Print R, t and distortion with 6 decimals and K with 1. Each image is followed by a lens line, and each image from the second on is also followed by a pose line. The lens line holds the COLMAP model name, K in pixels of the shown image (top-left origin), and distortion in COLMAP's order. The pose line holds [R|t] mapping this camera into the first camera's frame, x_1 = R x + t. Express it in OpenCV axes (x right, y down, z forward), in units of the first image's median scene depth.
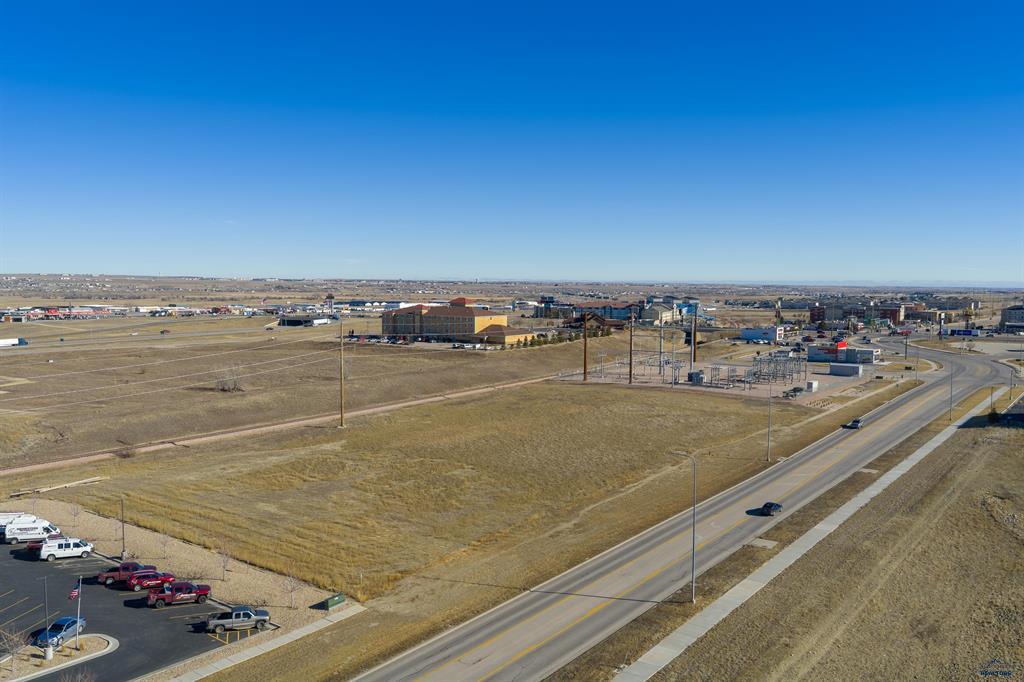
lens RADIAL K [[844.9, 0, 512.0], [0, 844.9, 341.0], [0, 0, 1]] dist [0.020496, -0.022011]
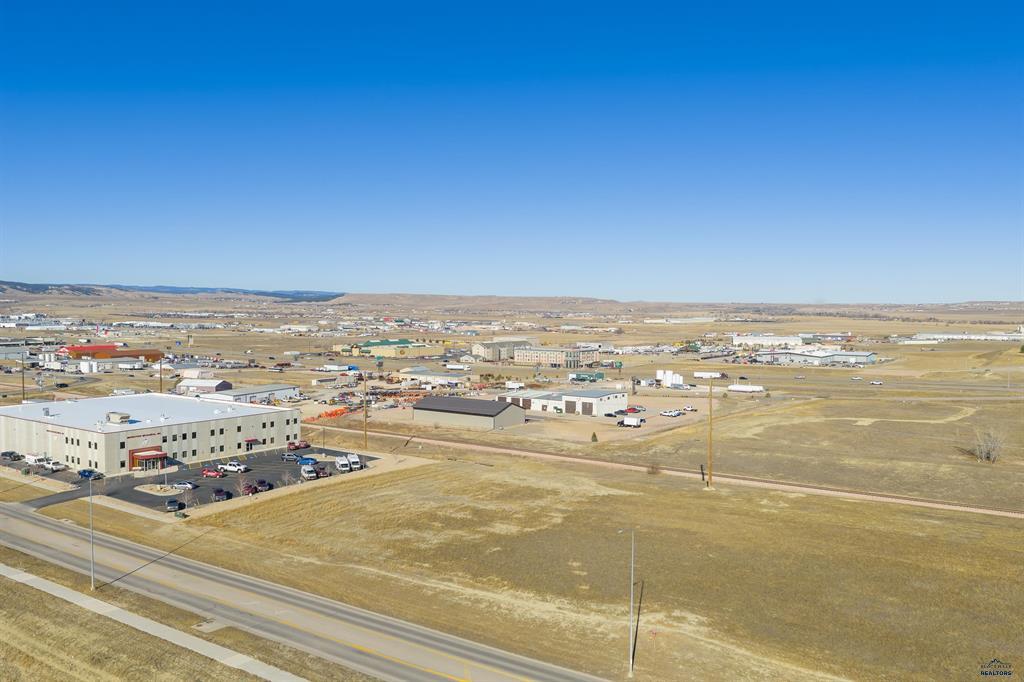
lens RADIAL K [[844.9, 0, 512.0], [0, 844.9, 341.0], [0, 0, 1]] dist [0.020496, -0.022011]
pose [[0.018997, 0.039191, -0.999051, 1.138781], [-0.076140, 0.996386, 0.037639, -0.124389], [0.996916, 0.075353, 0.021912, 1.200277]]
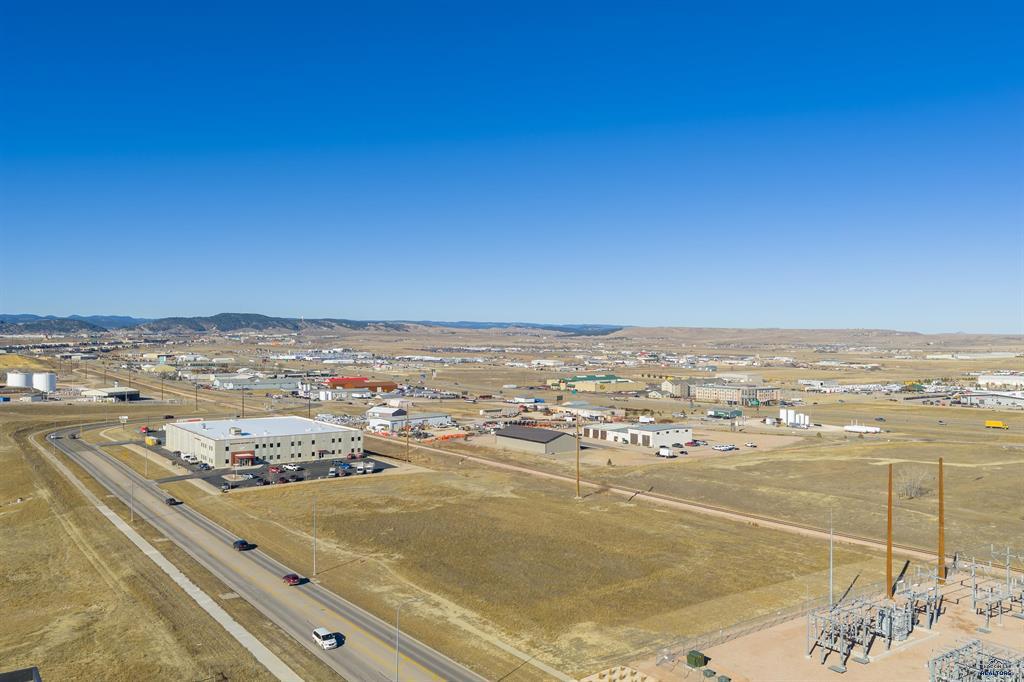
lens RADIAL K [[844.9, 0, 512.0], [0, 844.9, 341.0], [0, 0, 1]] dist [0.020496, -0.022011]
pose [[-0.313120, 0.000639, -0.949713, 1.597335], [-0.070225, 0.997247, 0.023824, -0.238438], [0.947113, 0.074154, -0.312213, 2.038576]]
